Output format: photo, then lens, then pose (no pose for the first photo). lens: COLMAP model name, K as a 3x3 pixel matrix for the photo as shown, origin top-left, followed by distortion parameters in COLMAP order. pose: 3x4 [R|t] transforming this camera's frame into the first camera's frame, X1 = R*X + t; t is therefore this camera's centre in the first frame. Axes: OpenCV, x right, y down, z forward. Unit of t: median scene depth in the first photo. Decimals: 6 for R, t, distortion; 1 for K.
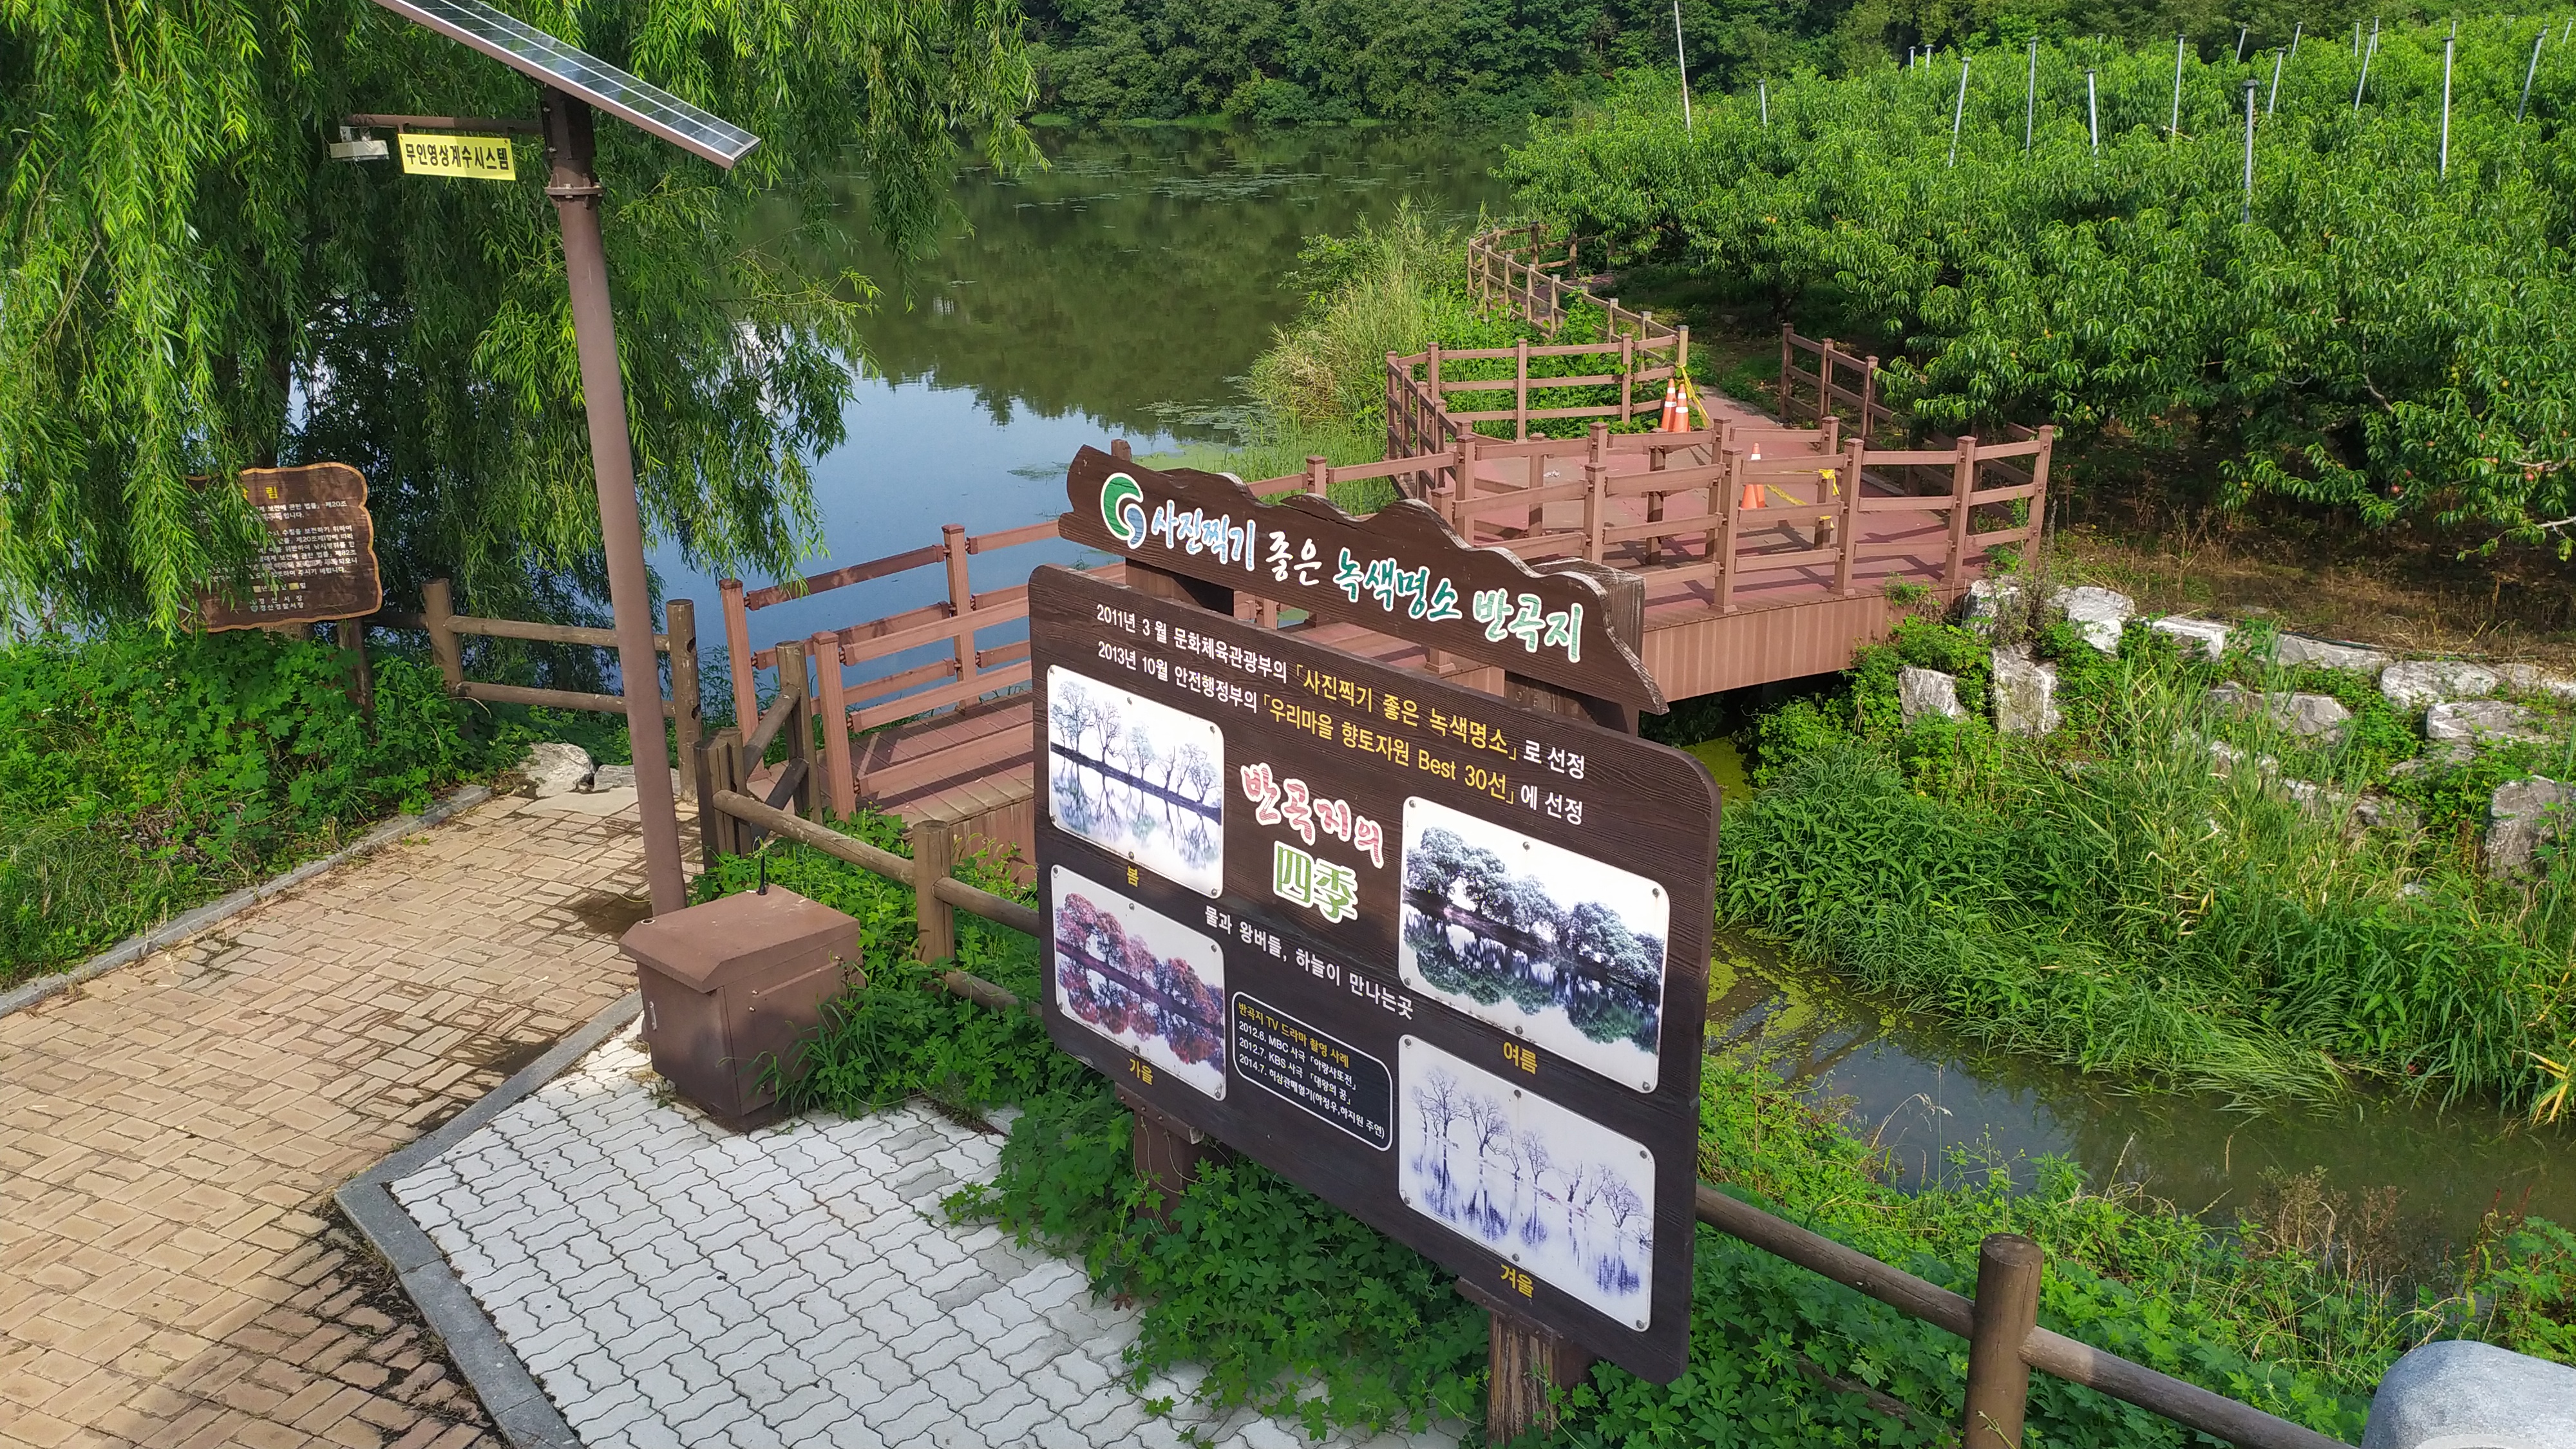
lens RADIAL K [[1893.4, 0, 1286.4], [0, 1893.4, 727.1], [0, 0, 1]] dist [0.037395, -0.017559]
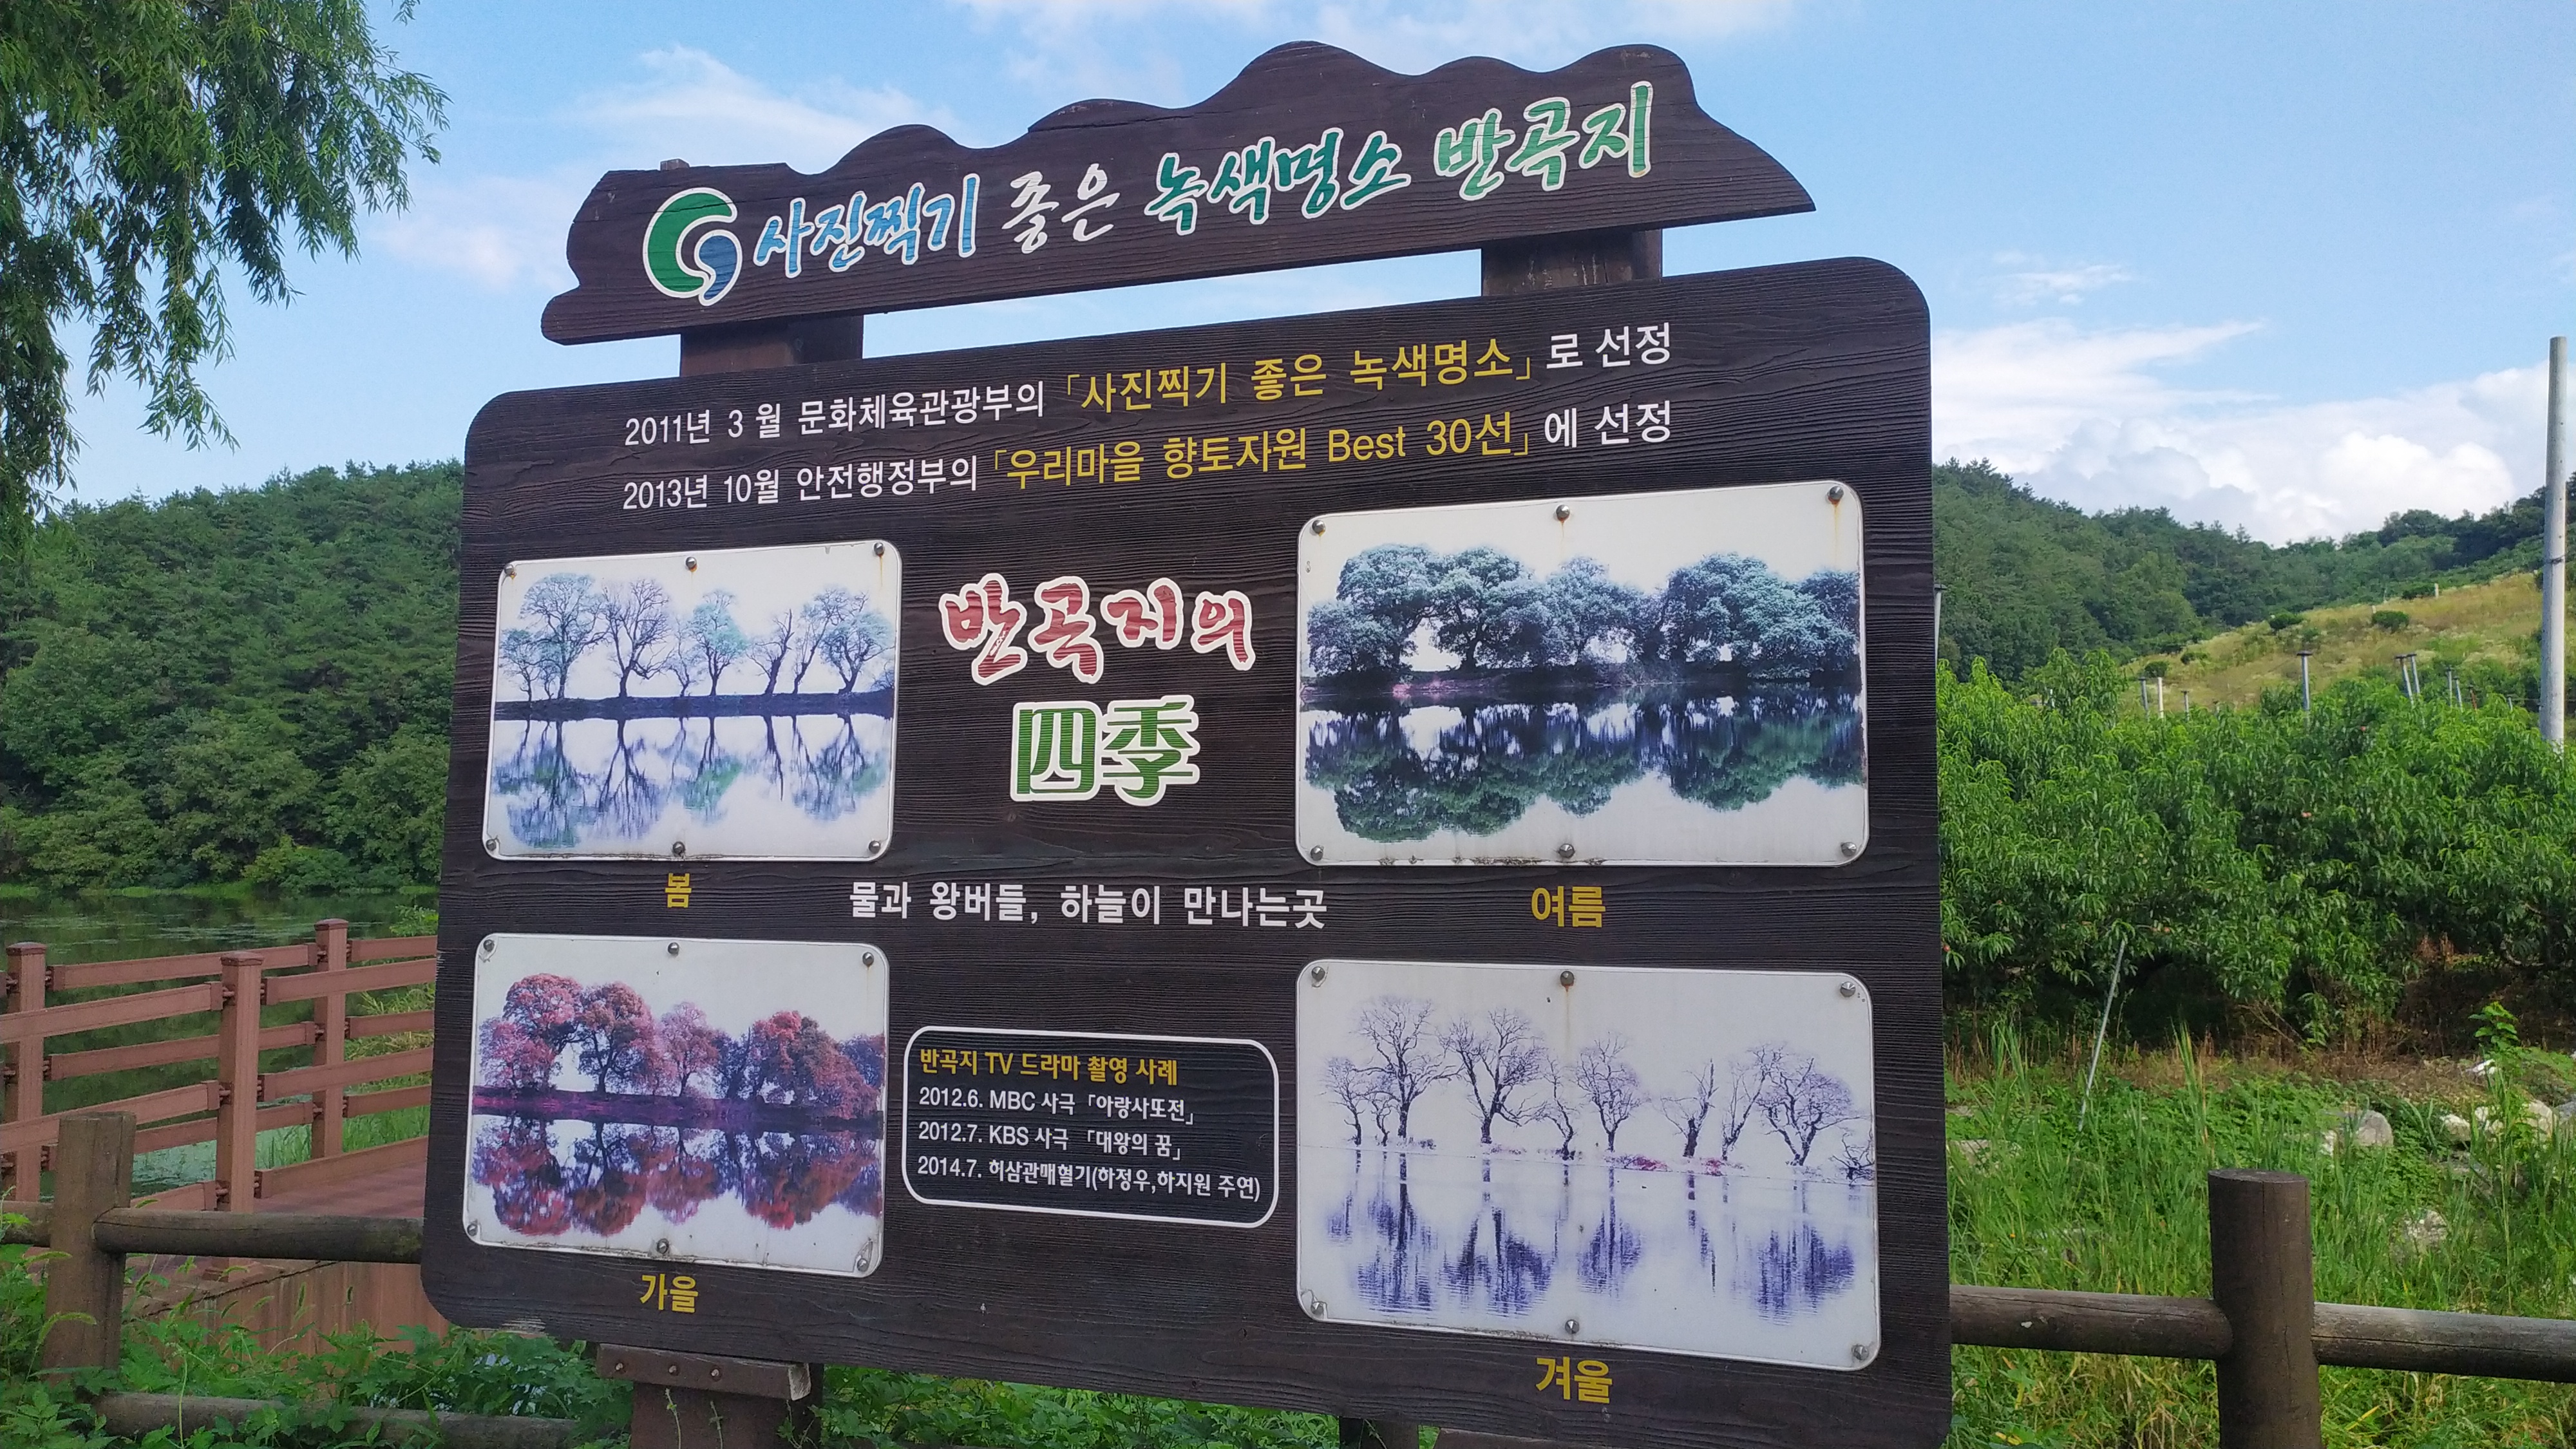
lens RADIAL K [[1893.4, 0, 1282.5], [0, 1893.4, 715.2], [0, 0, 1]] dist [0.037395, -0.017559]
pose [[0.892501, 0.040587, 0.449217, -0.202259], [0.140314, 0.921543, -0.362036, 0.298174], [-0.428666, 0.386148, 0.816783, 0.513023]]
